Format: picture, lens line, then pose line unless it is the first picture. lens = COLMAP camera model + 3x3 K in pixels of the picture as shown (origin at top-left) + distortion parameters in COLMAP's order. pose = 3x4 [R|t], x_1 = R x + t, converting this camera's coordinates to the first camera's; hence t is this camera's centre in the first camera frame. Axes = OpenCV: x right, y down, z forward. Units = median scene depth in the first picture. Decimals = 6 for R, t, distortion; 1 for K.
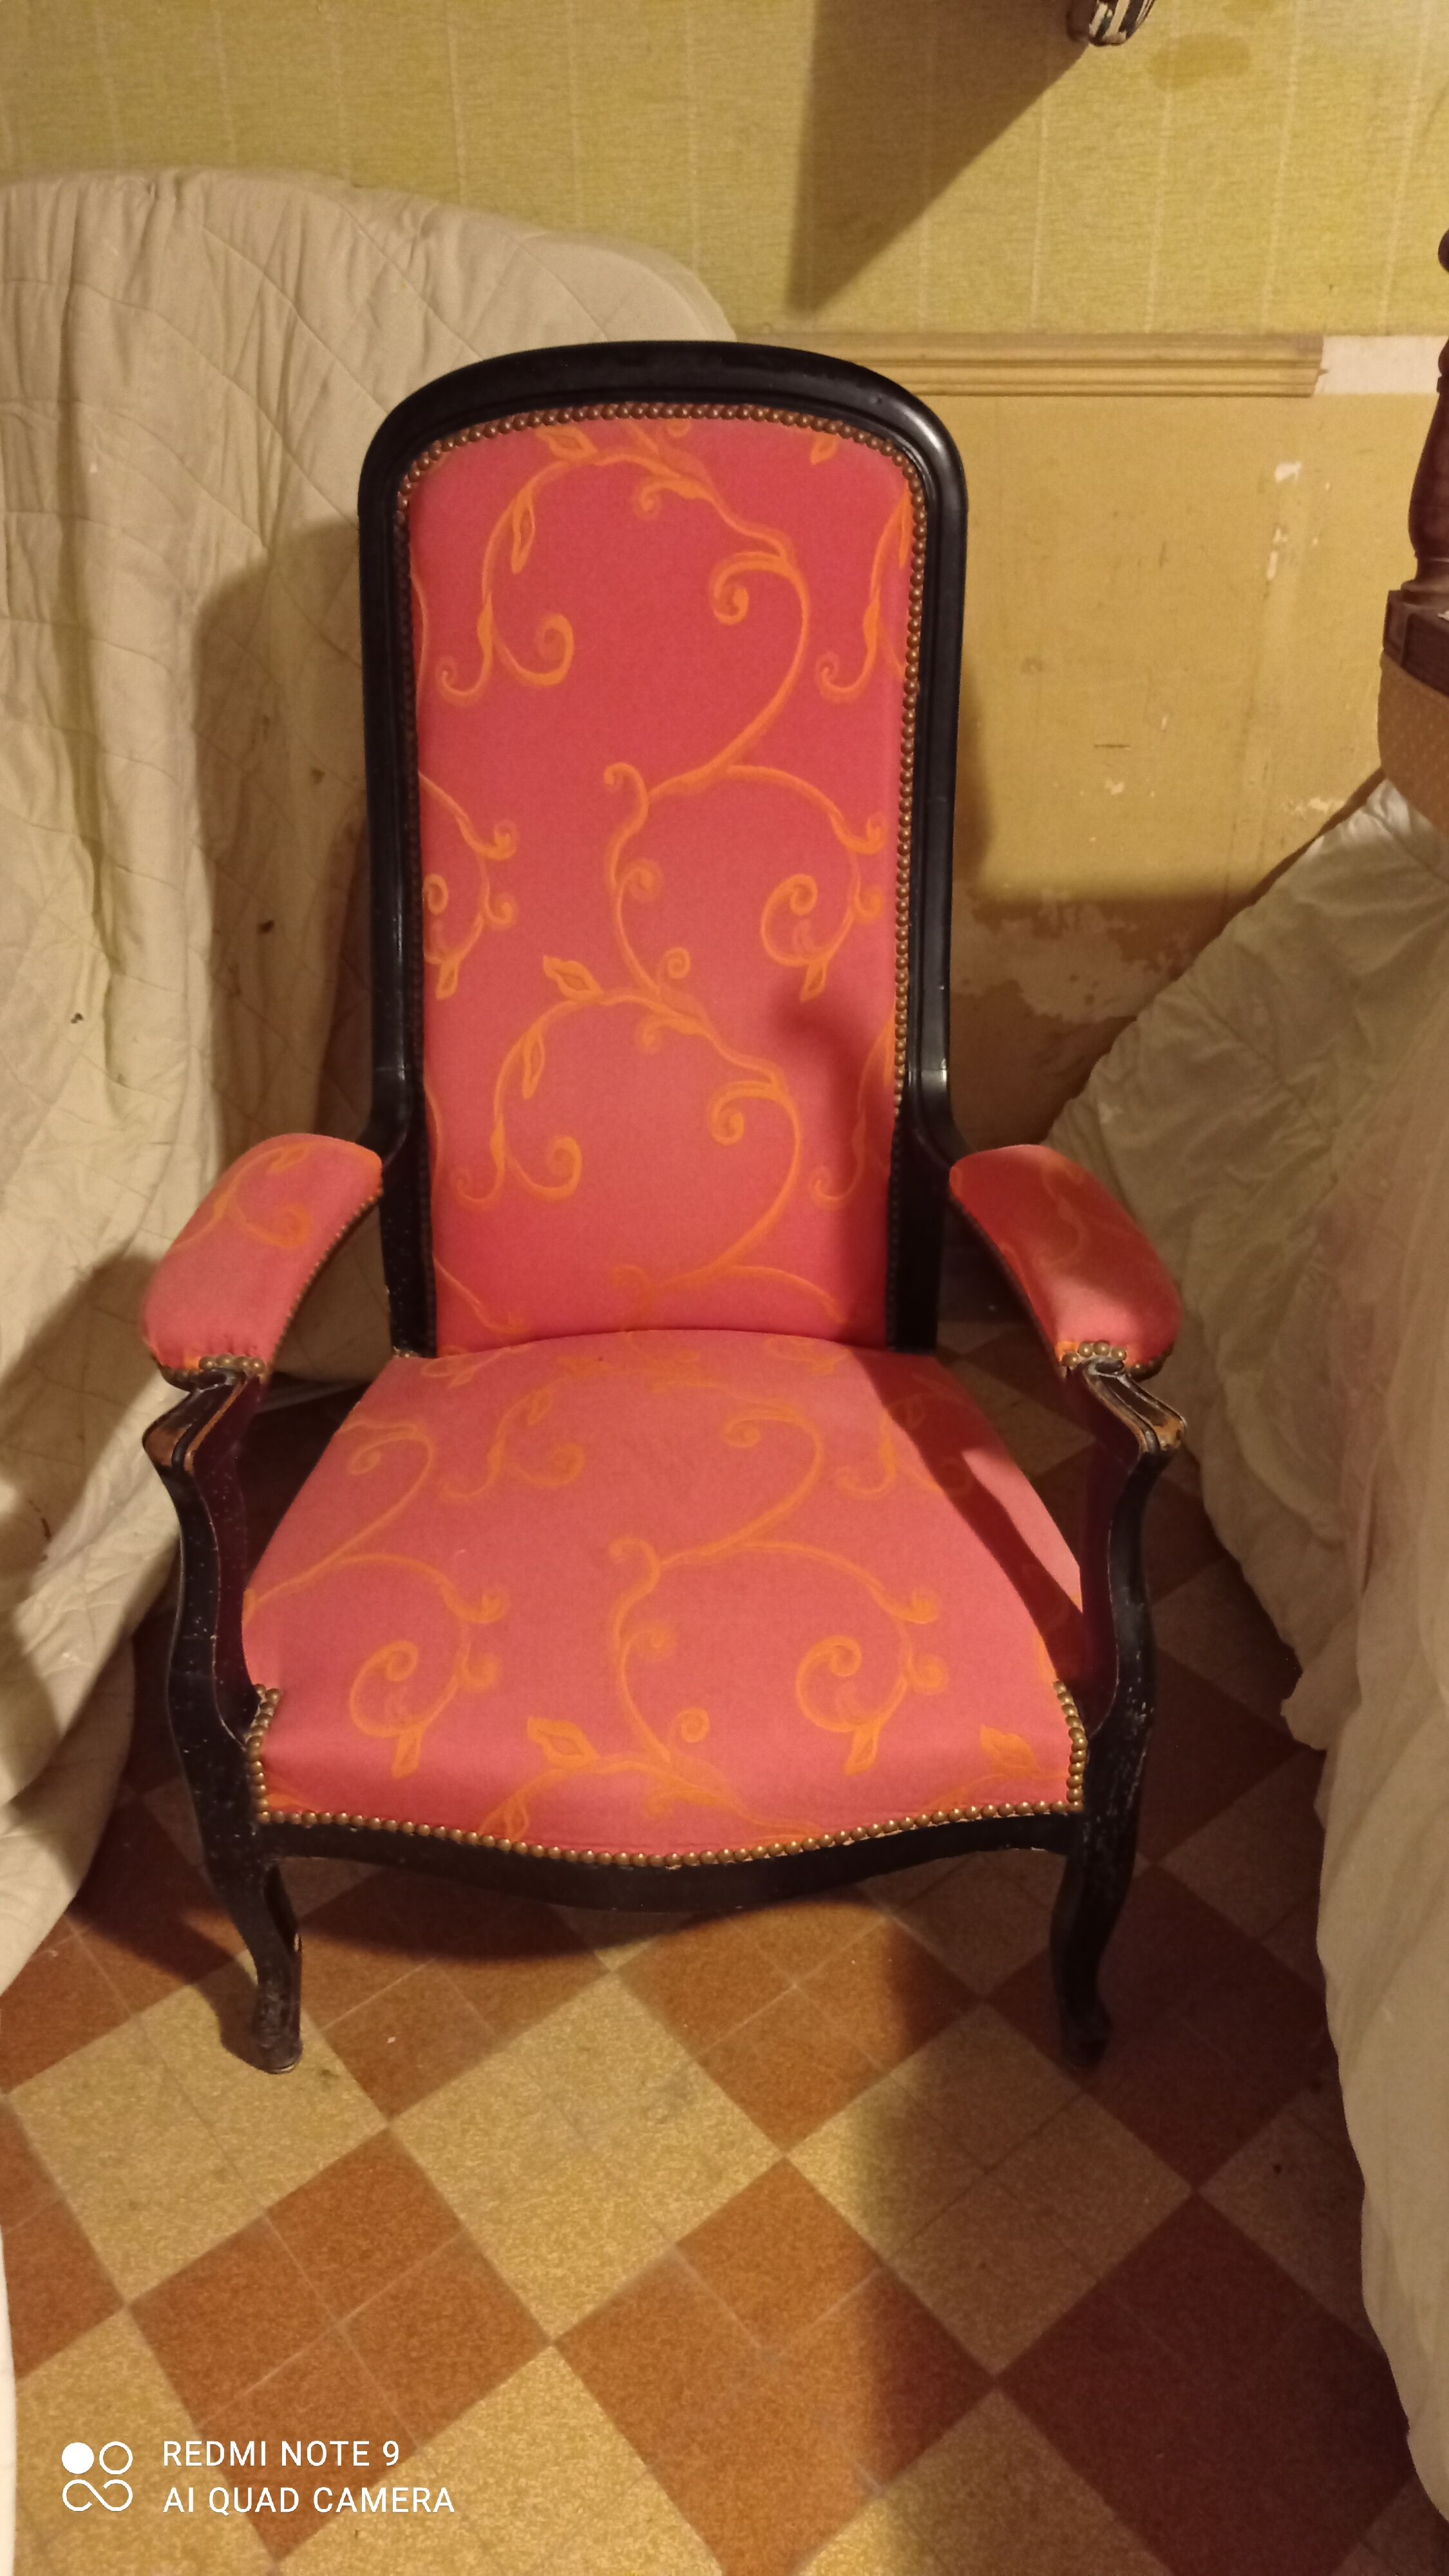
lens RADIAL K [[1967.2, 0, 724.5], [0, 1967.2, 1288.0], [0, 0, 1]] dist [0.015728, -0.000406]
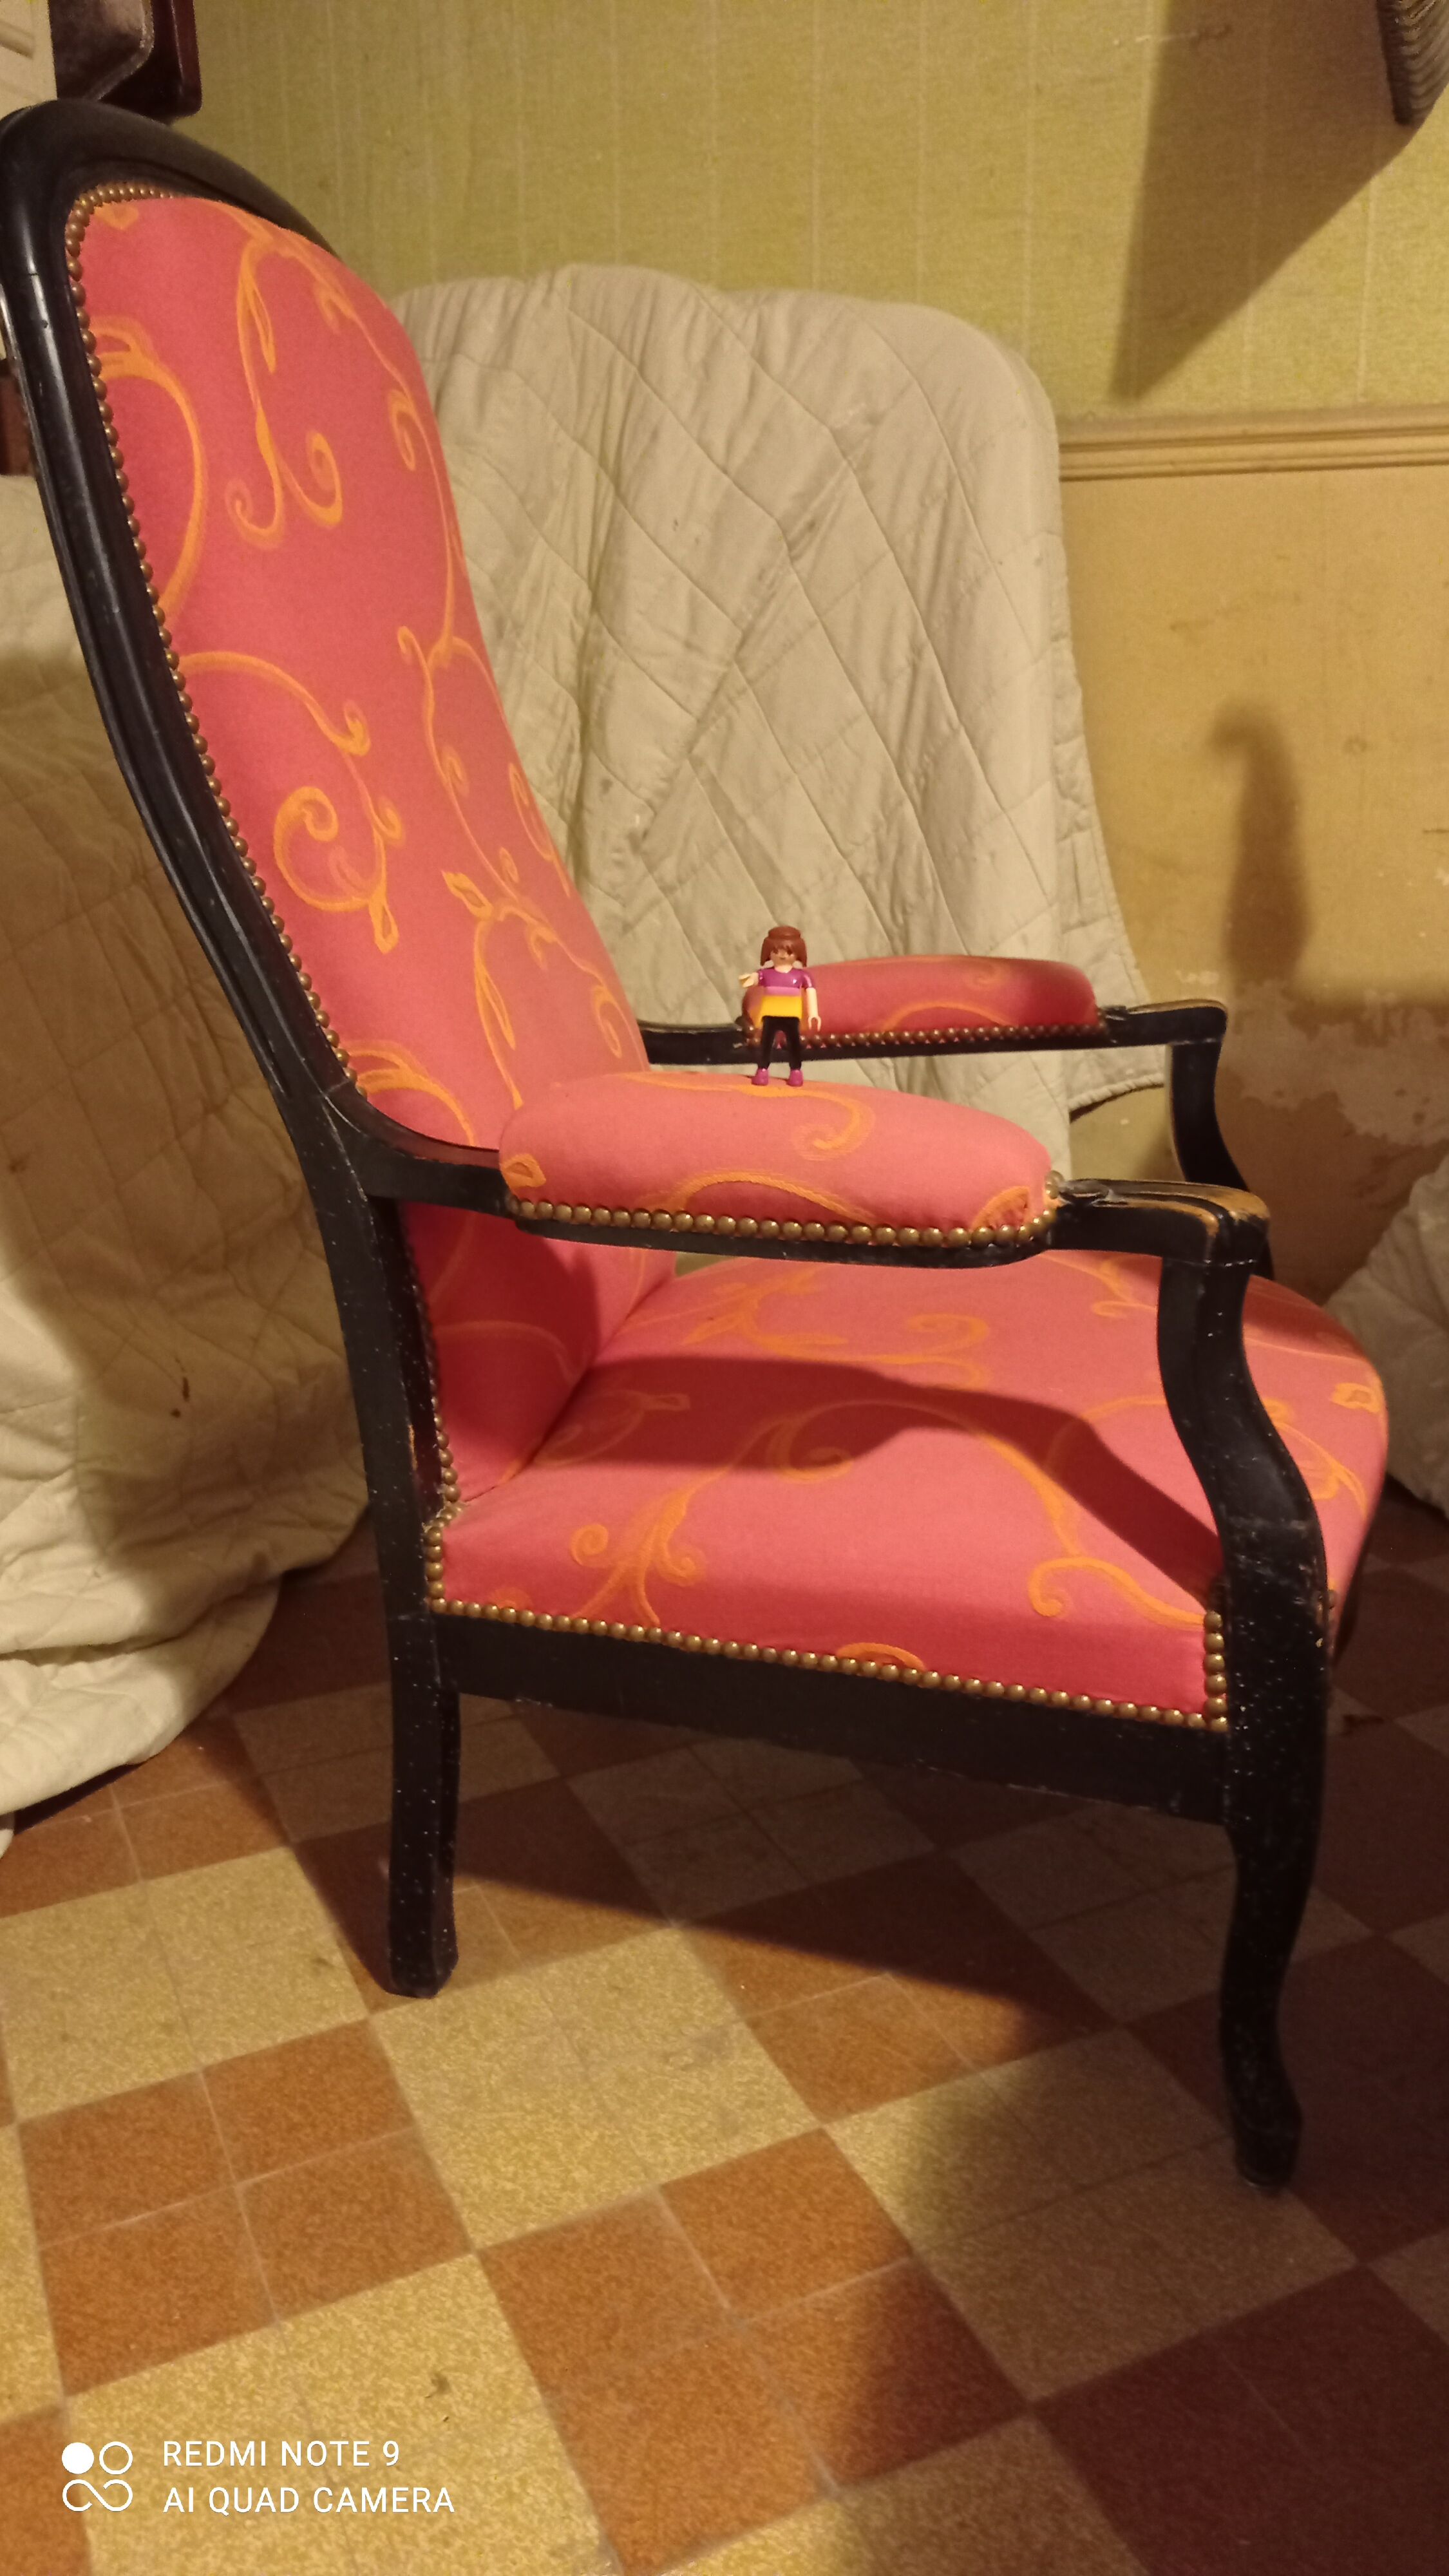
lens RADIAL K [[1967.2, 0, 724.5], [0, 1967.2, 1288.0], [0, 0, 1]] dist [0.015728, -0.000406]
pose [[0.967991, 0.070952, -0.240749, 0.160015], [-0.134059, 0.957081, -0.256952, 0.330619], [0.212185, 0.281001, 0.935957, 0.163266]]
